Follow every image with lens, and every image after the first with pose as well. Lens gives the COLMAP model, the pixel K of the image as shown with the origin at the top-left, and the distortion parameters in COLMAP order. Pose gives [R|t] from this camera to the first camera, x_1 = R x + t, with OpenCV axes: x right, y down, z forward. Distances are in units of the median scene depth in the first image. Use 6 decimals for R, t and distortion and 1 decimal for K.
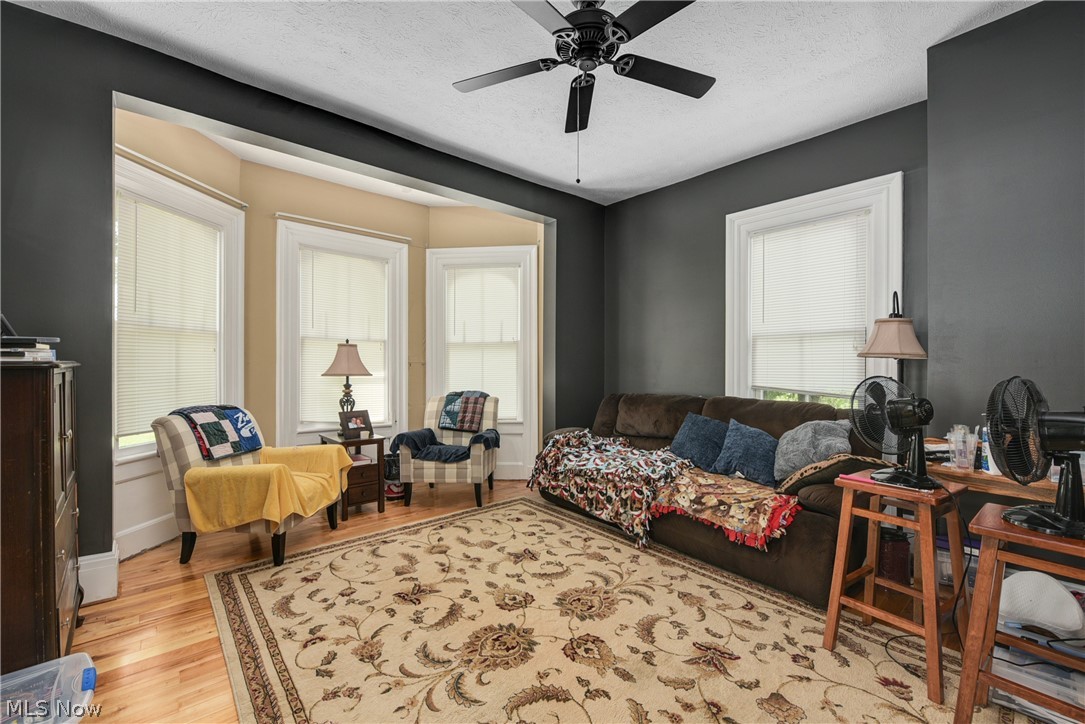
lens RADIAL K [[447.3, 0, 544.3], [0, 447.3, 364.1], [0, 0, 1]] dist [0.000091, 0.000013]
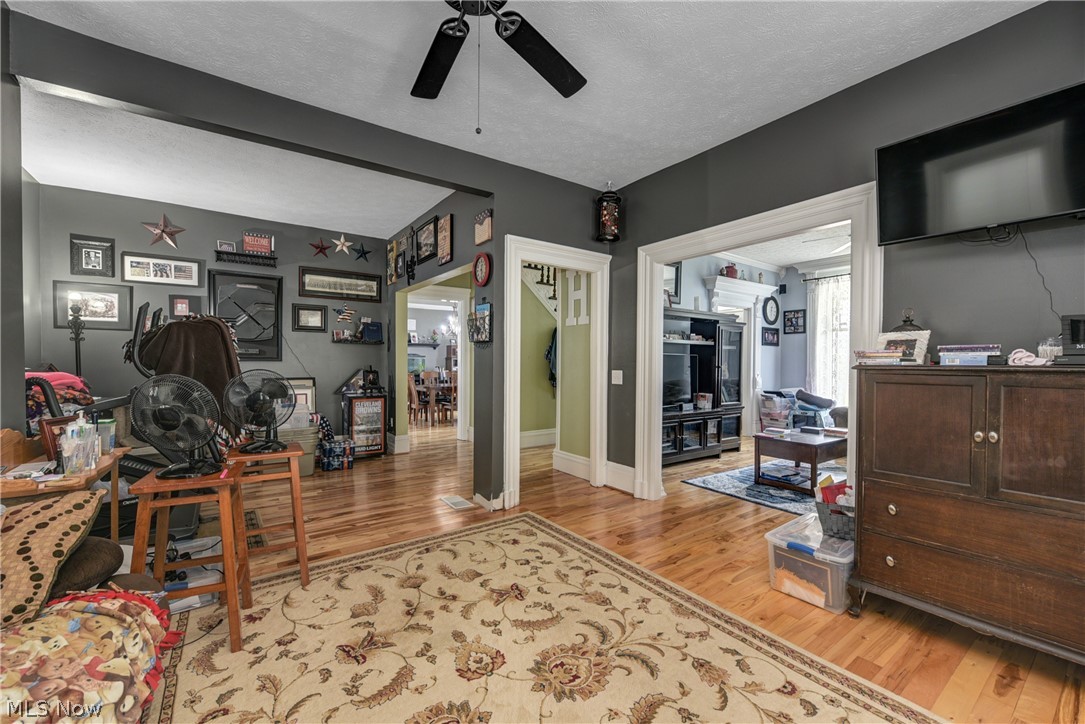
lens RADIAL K [[437.2, 0, 540.3], [0, 437.2, 365.9], [0, 0, 1]] dist [0.000050, 0.000004]
pose [[-0.994733, -0.008453, 0.102152, -0.126168], [-0.007631, 0.999935, 0.008443, -0.005303], [-0.102217, 0.007620, -0.994733, 1.938114]]
